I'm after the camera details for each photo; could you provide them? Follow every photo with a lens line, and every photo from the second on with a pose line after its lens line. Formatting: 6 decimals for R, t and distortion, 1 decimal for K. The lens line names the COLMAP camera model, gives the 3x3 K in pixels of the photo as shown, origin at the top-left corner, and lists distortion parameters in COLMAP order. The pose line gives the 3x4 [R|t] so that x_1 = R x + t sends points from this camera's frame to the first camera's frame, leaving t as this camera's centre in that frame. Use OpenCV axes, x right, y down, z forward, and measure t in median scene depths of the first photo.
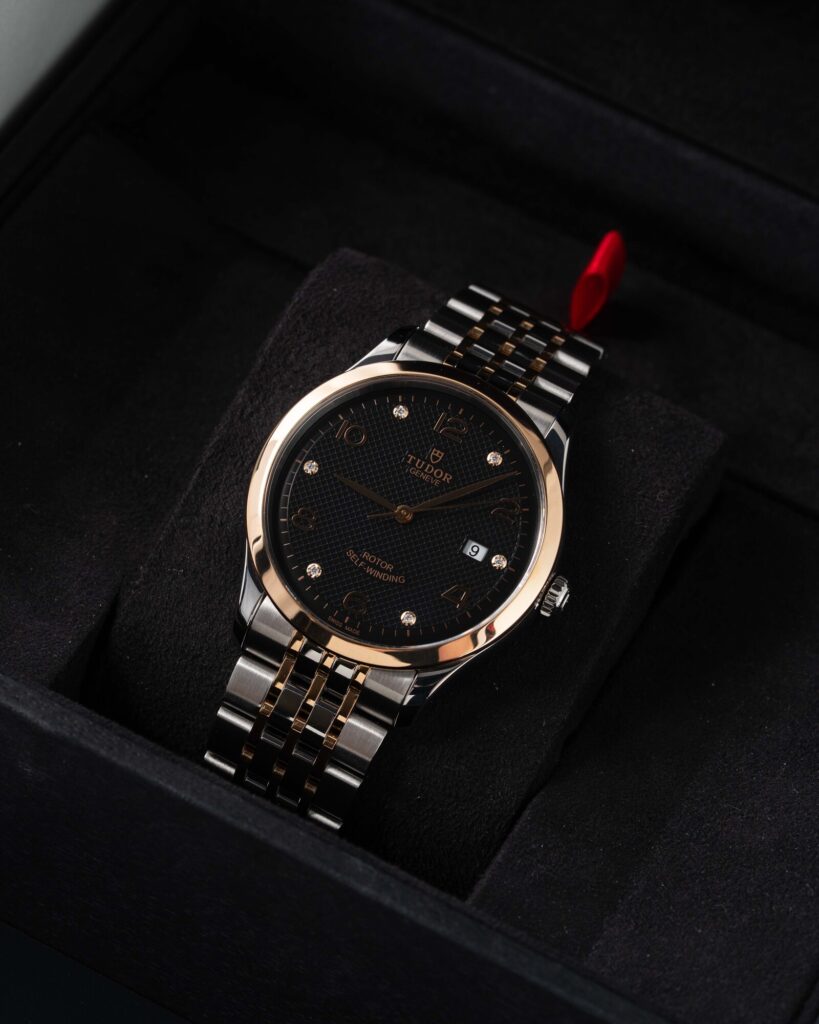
lens RADIAL K [[4325.3, 0, 409.5], [0, 4325.3, 512.0], [0, 0, 1]] dist [0.173738, -4.612368]
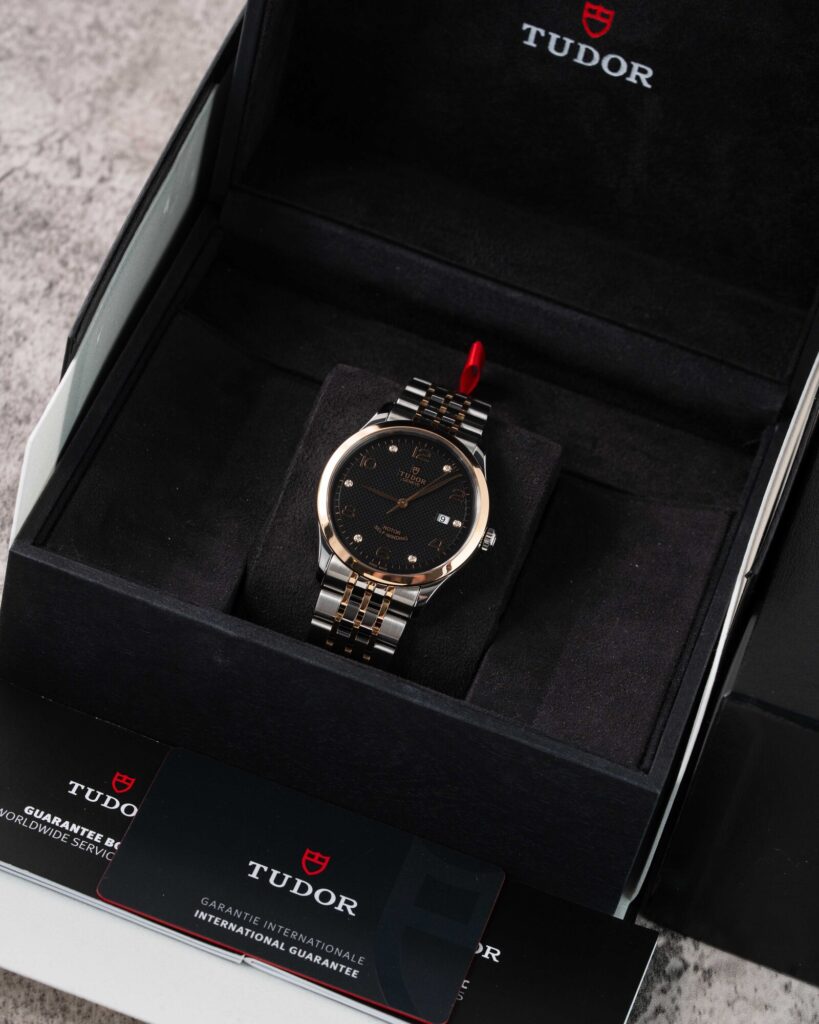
lens RADIAL K [[4325.3, 0, 409.5], [0, 4325.3, 512.0], [0, 0, 1]] dist [0.173738, -4.612368]
pose [[0.986427, -0.098153, 0.131636, -0.240222], [0.101920, 0.994545, -0.022177, 0.045047], [-0.128741, 0.035292, 0.991050, -0.820735]]
